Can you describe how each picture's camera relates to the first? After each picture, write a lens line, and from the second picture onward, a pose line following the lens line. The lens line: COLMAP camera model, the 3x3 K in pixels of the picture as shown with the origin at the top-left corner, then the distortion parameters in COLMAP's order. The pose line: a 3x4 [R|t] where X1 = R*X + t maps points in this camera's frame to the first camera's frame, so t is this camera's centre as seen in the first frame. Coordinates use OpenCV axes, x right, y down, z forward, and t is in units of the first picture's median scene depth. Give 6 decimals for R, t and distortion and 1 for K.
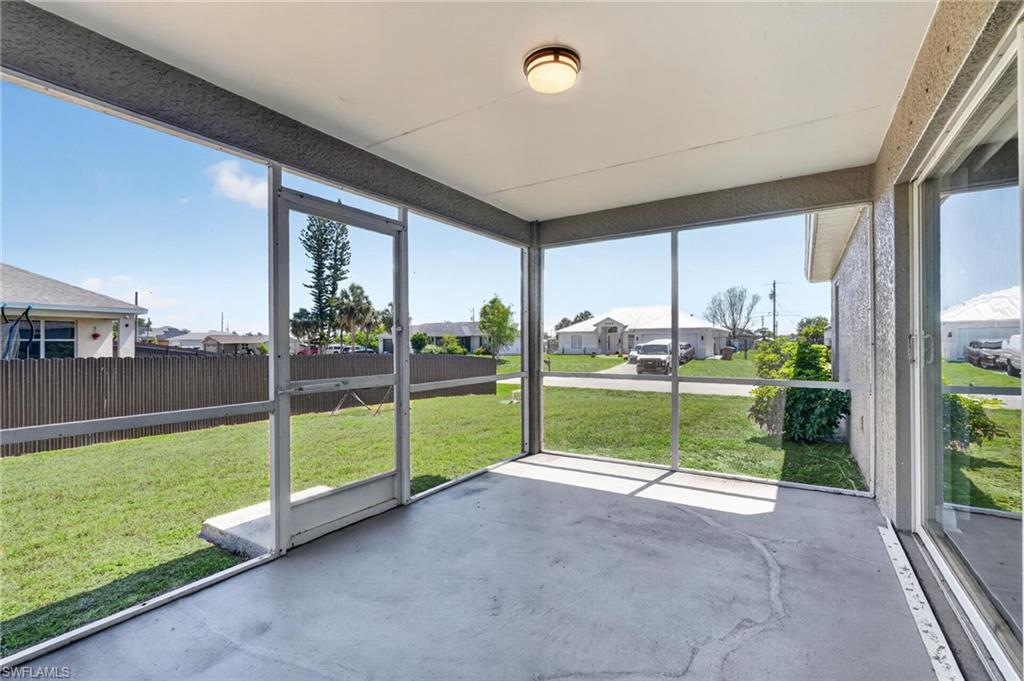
lens RADIAL K [[448.5, 0, 515.2], [0, 448.5, 343.9], [0, 0, 1]] dist [0.006420, -0.002312]
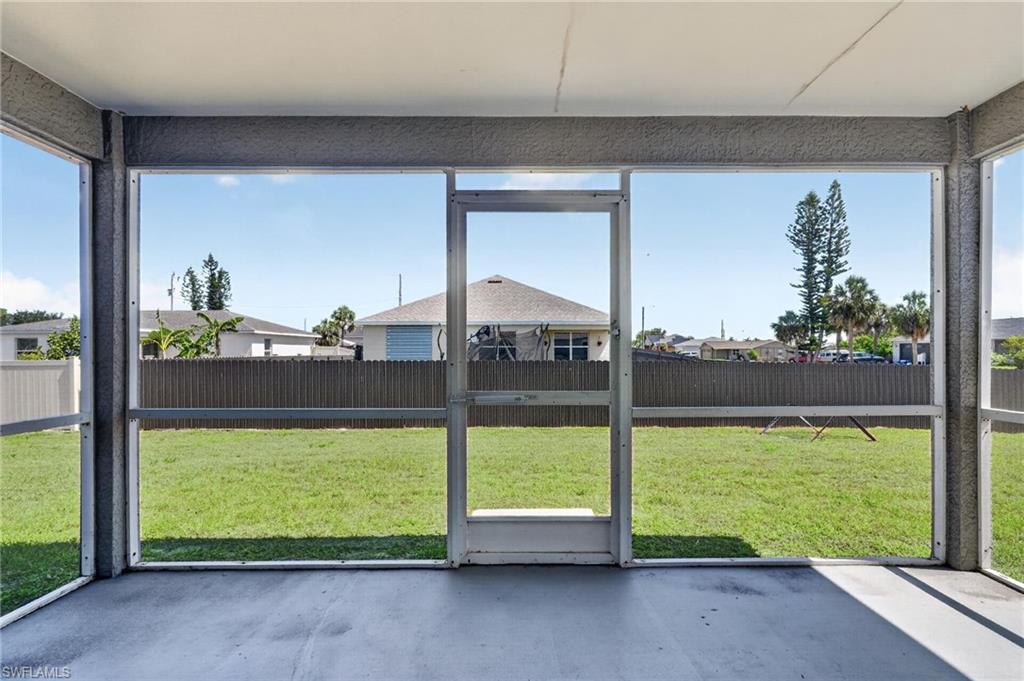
lens RADIAL K [[464.0, 0, 519.1], [0, 464.0, 349.2], [0, 0, 1]] dist [-0.000976, -0.000859]
pose [[0.547158, 0.001115, -0.837029, 0.226994], [-0.001823, 0.999998, 0.000141, -0.002979], [0.837027, 0.001449, 0.547159, 0.319268]]
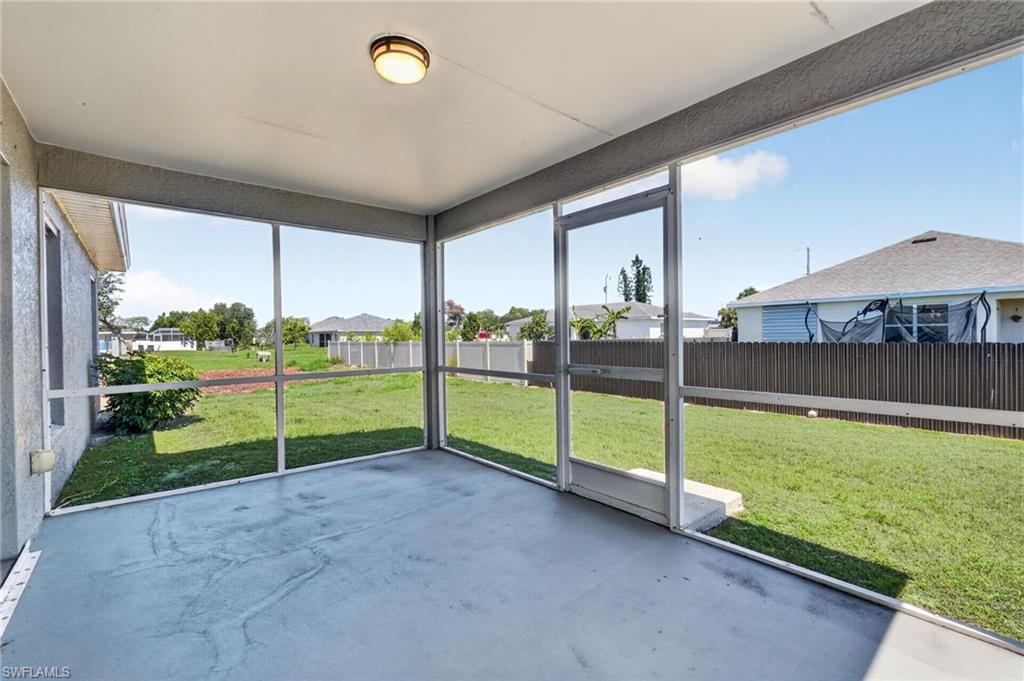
lens RADIAL K [[448.5, 0, 518.4], [0, 448.5, 336.6], [0, 0, 1]] dist [0.006420, -0.002312]
pose [[-0.293578, 0.009611, -0.955887, 0.453281], [0.013940, 0.999886, 0.005772, -0.001898], [0.955834, -0.011630, -0.293678, 0.721997]]
